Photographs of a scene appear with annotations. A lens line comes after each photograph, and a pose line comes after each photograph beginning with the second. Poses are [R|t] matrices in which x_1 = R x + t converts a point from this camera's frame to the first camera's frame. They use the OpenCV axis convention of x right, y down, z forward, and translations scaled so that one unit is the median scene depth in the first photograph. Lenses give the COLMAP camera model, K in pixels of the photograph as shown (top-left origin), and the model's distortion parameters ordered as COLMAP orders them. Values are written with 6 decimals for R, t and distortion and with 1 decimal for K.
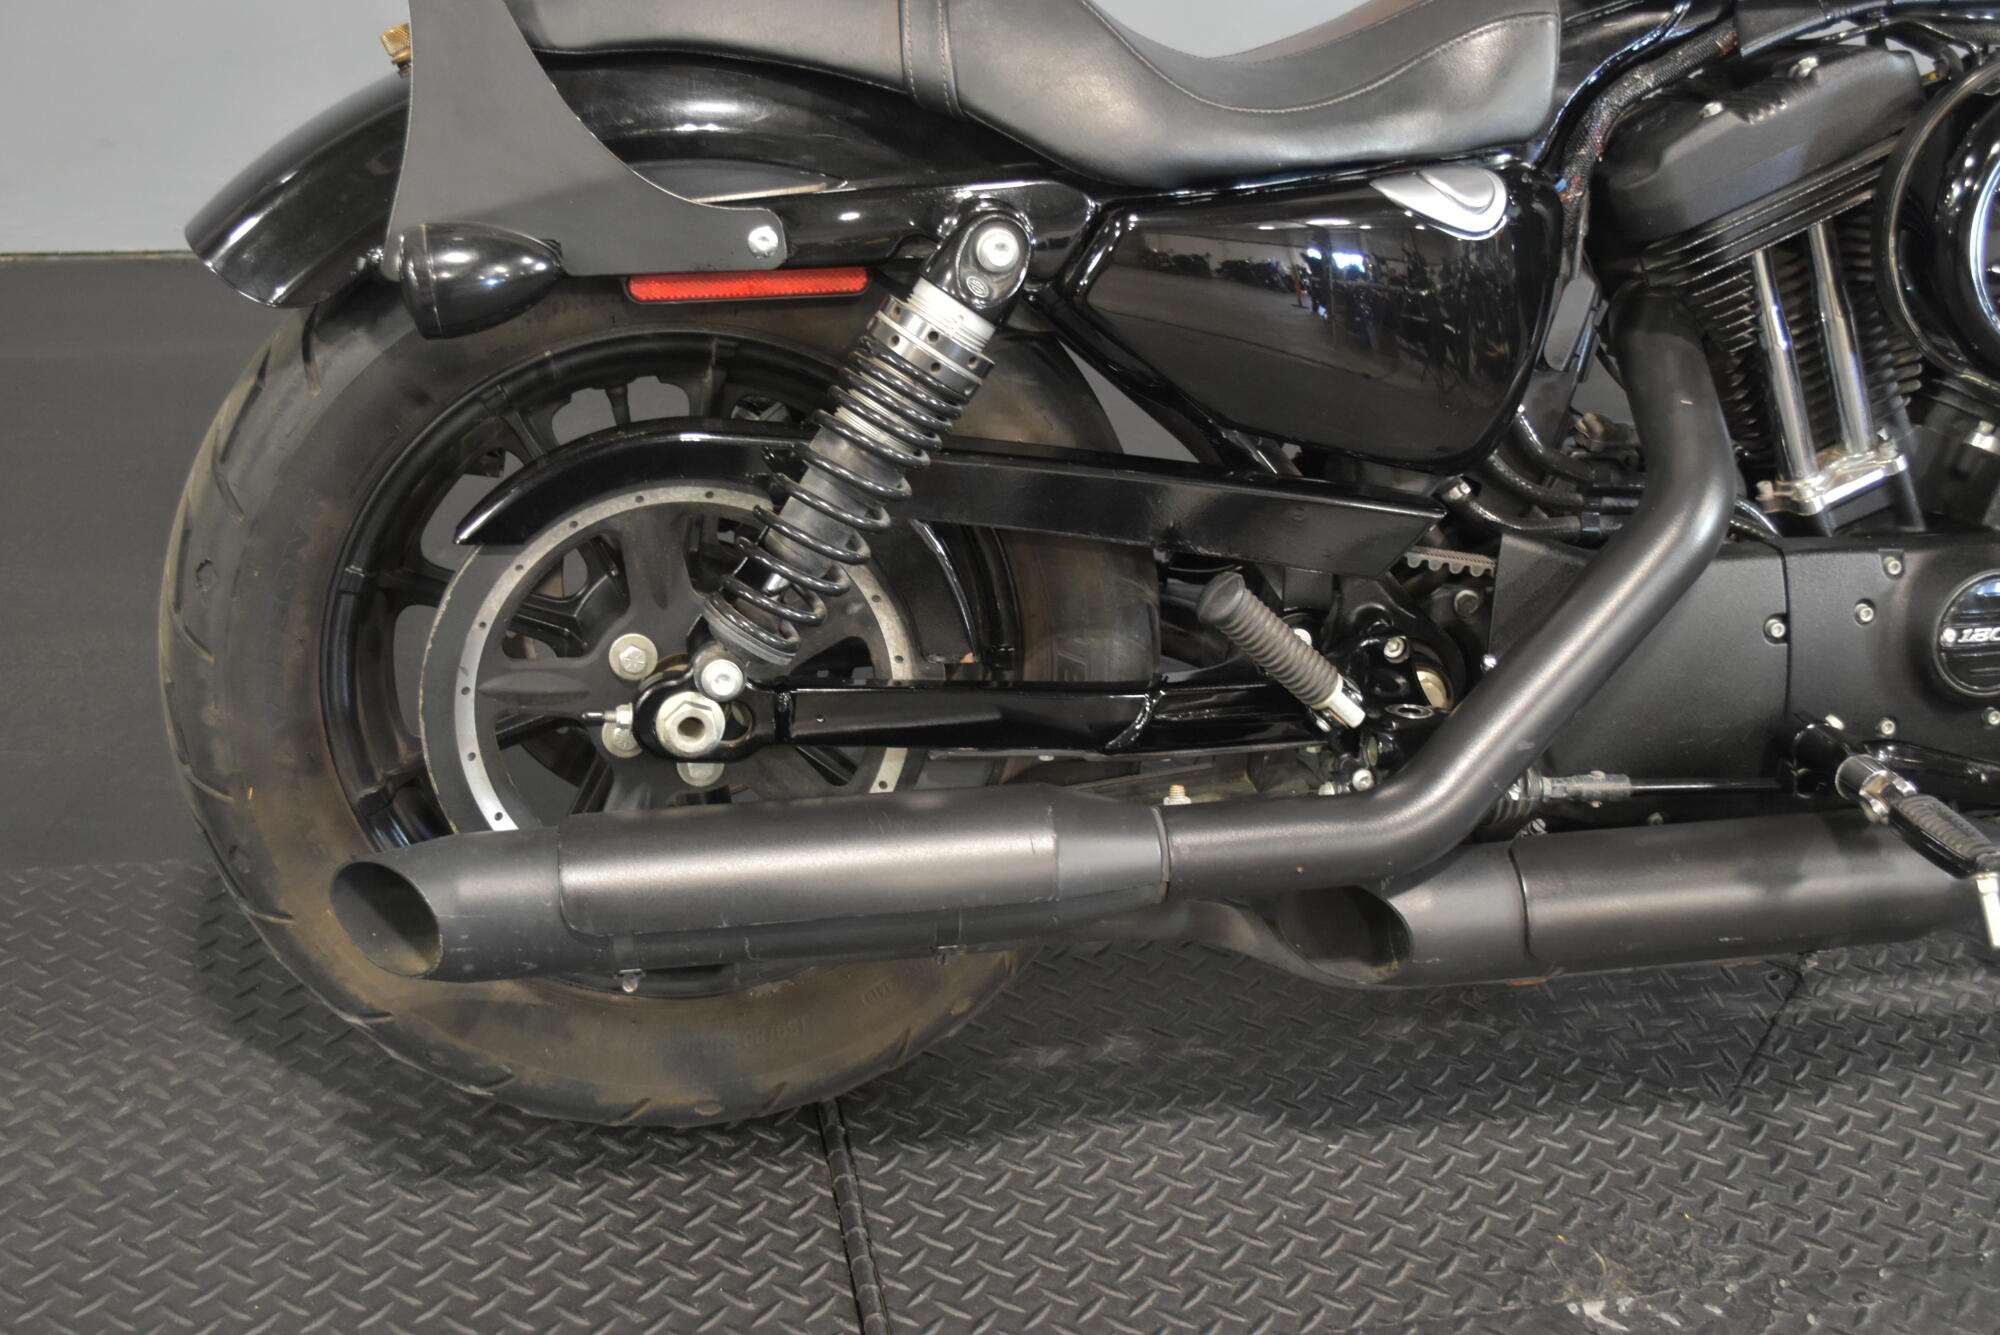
lens RADIAL K [[2333.7, 0, 1017.9], [0, 2333.7, 665.5], [0, 0, 1]] dist [-0.022413, 0.000000]
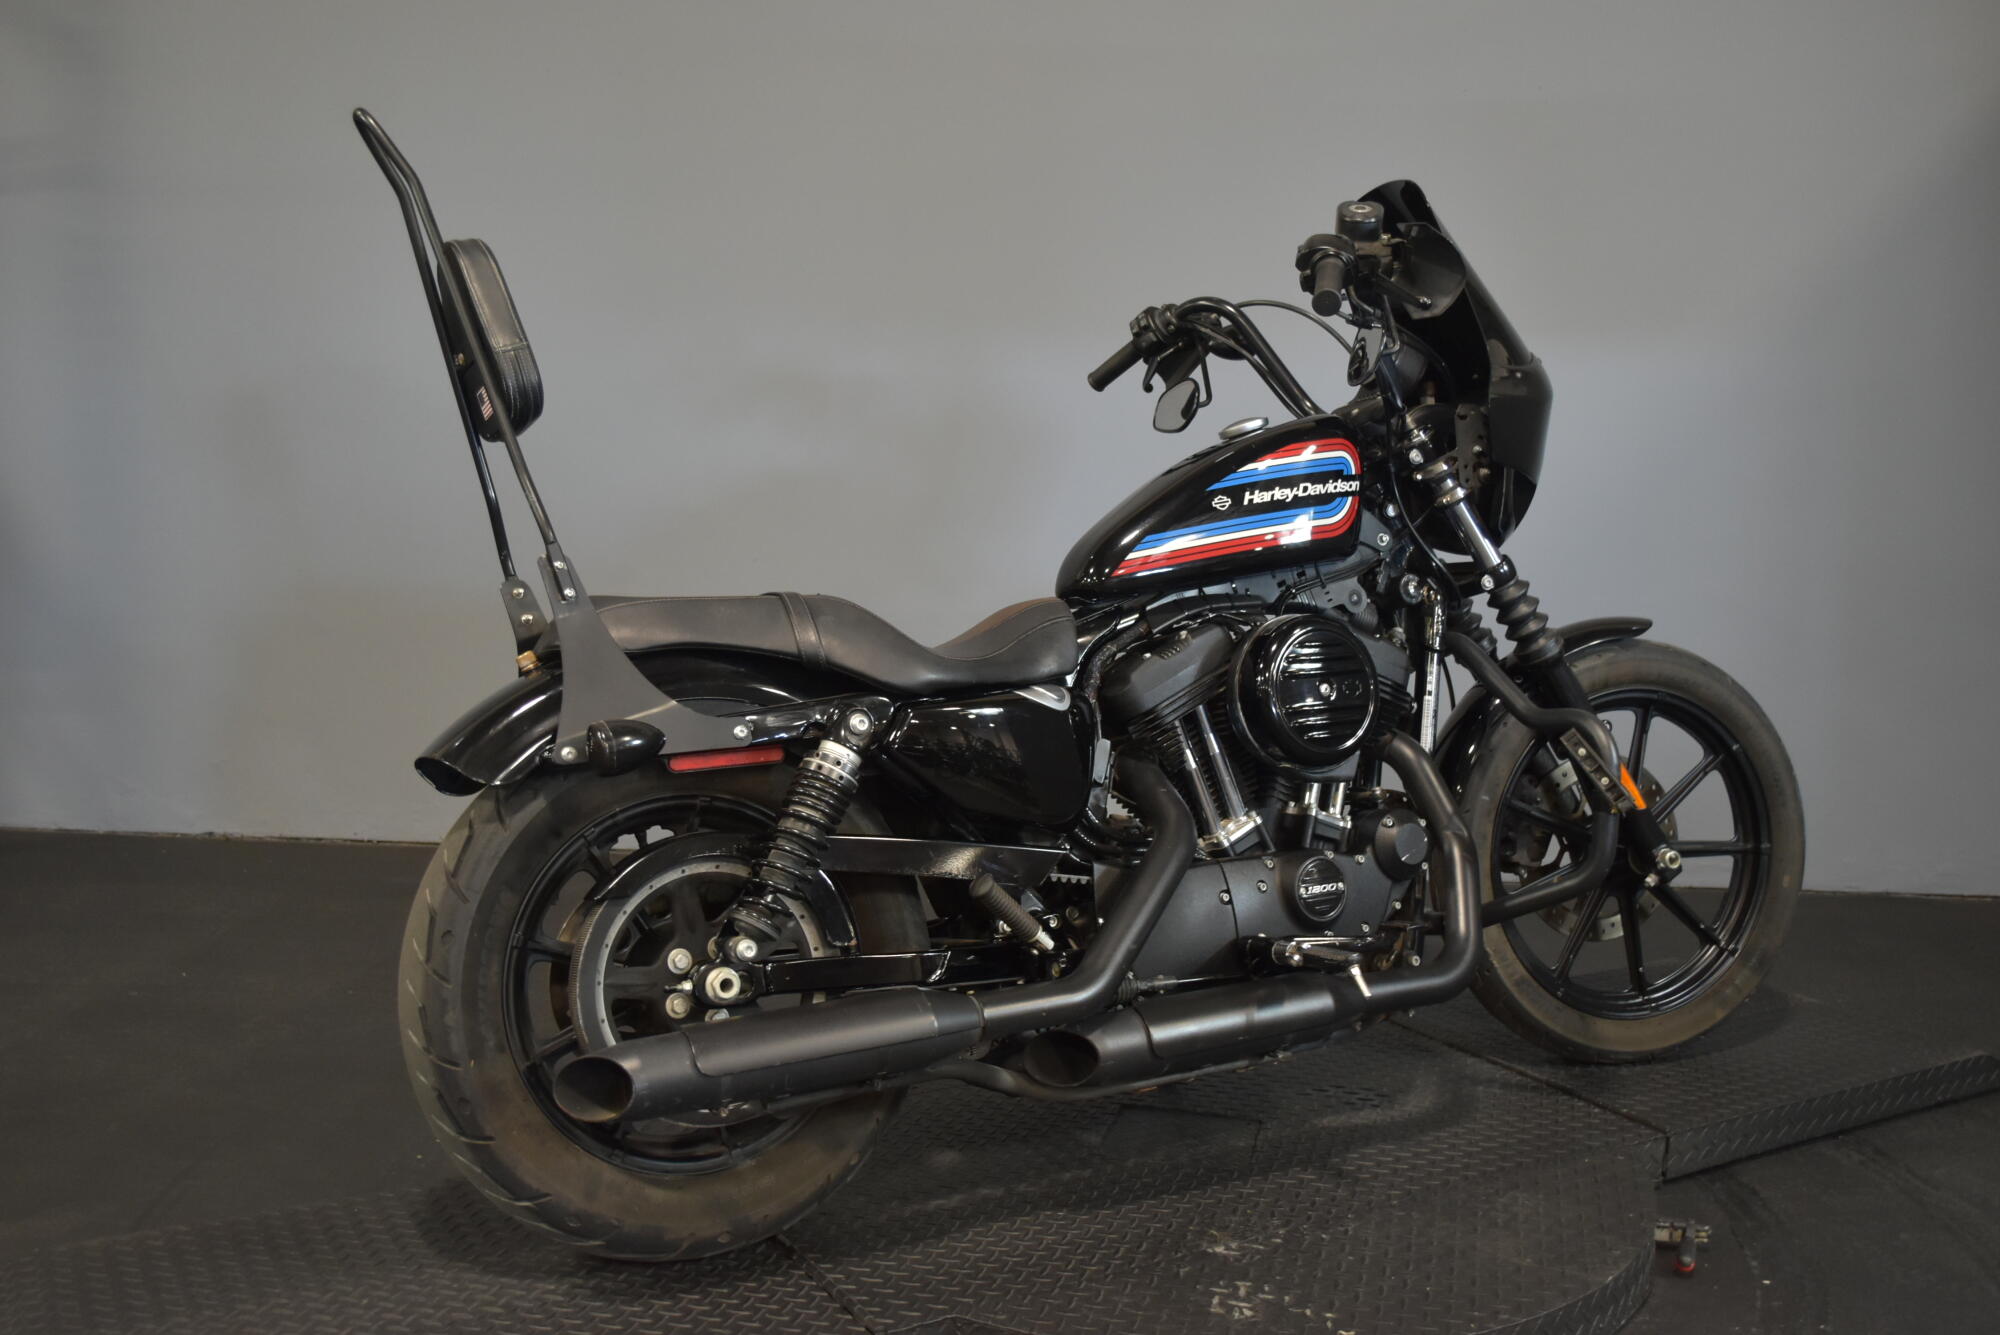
lens RADIAL K [[1831.6, 0, 984.1], [0, 1831.6, 664.7], [0, 0, 1]] dist [-0.030445, 0.000000]
pose [[0.946858, -0.067685, 0.314450, -0.364387], [0.176627, 0.926440, -0.332434, 0.294068], [-0.268818, 0.370308, 0.889162, -0.435939]]
